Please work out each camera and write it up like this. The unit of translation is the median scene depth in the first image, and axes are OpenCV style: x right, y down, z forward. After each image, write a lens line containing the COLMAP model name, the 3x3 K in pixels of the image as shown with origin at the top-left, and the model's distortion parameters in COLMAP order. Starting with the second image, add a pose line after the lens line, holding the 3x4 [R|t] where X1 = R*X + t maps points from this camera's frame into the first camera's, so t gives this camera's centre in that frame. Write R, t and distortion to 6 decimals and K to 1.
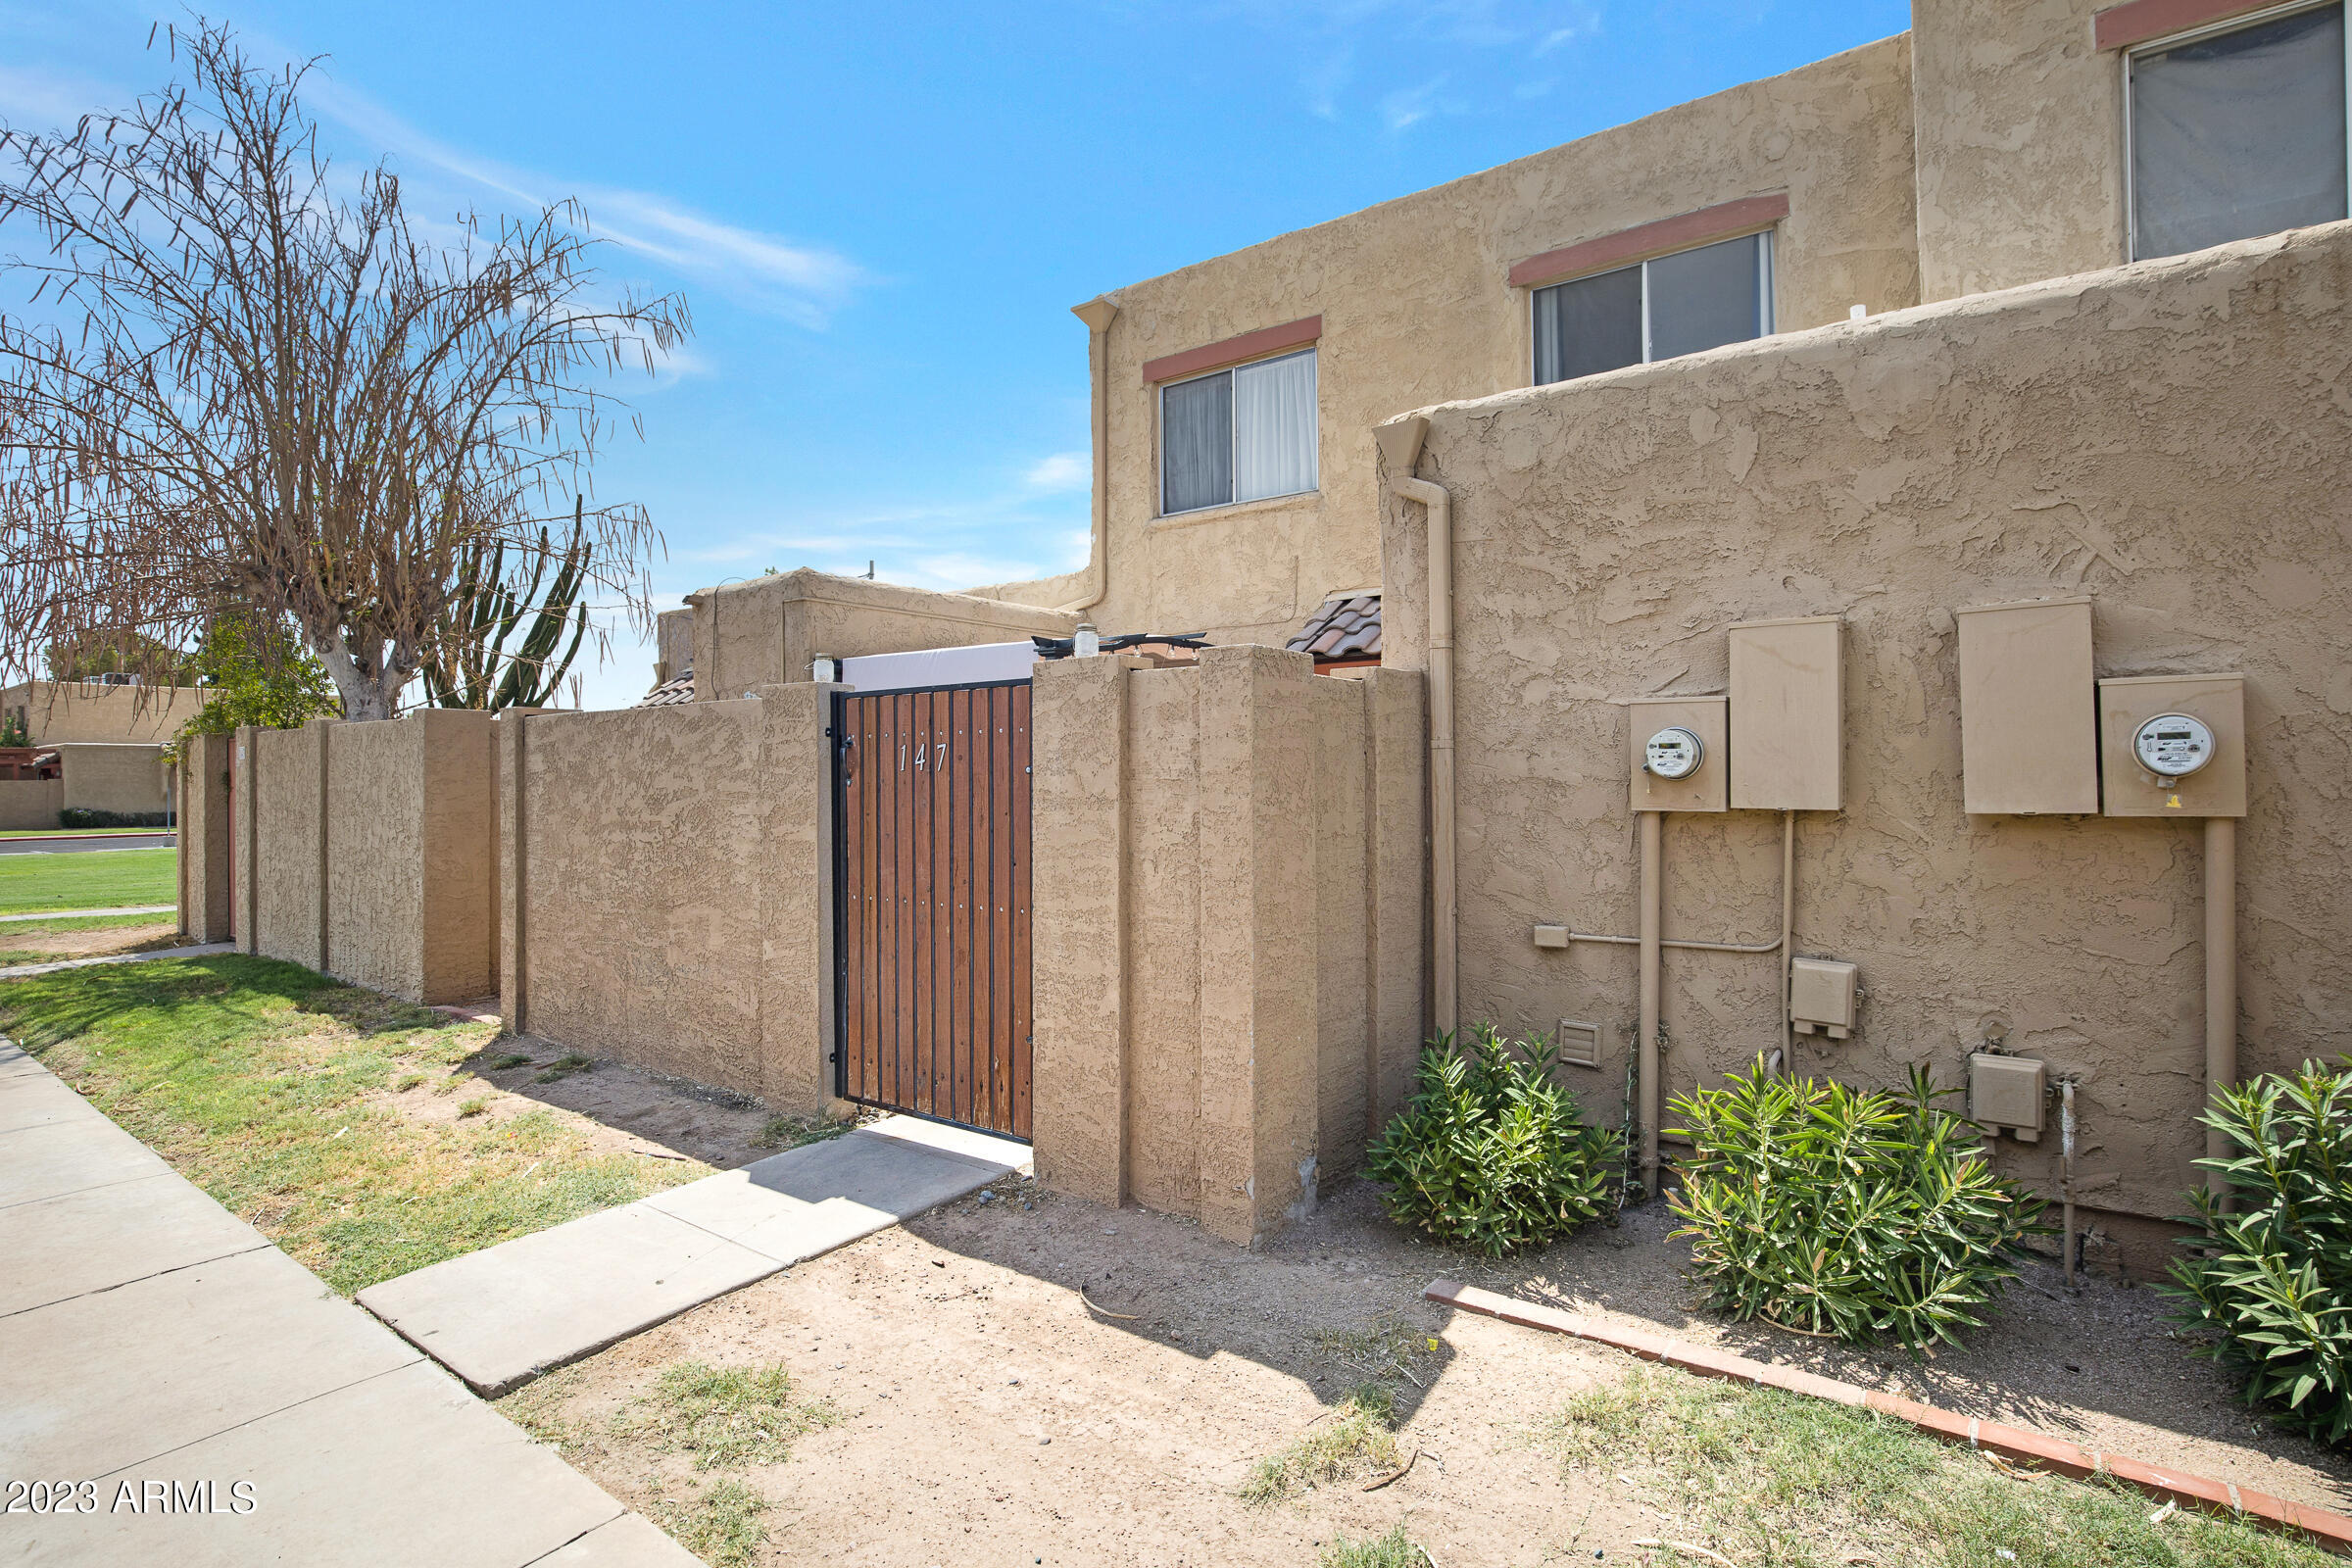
lens RADIAL K [[1084.3, 0, 1176.0], [0, 1084.3, 784.0], [0, 0, 1]] dist [-0.022224, -0.000154]
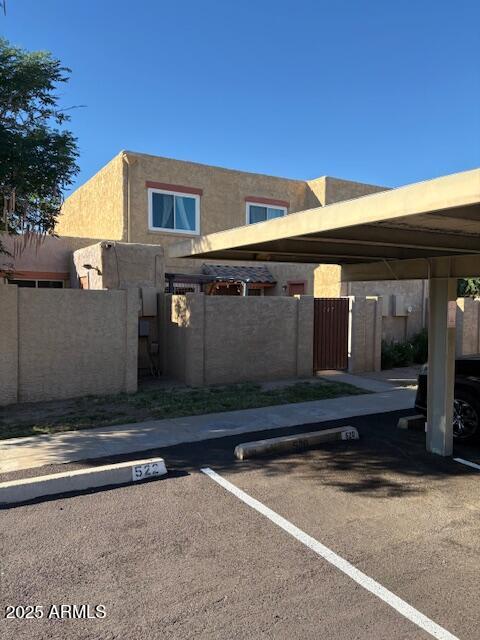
lens RADIAL K [[462.6, 0, 240.0], [0, 462.6, 320.0], [0, 0, 1]] dist [-0.000955, -0.000138]
pose [[0.378503, -0.027696, 0.925186, -2.334722], [-0.013256, 0.999288, 0.035337, -0.043817], [-0.925505, -0.025639, 0.377866, 0.397659]]
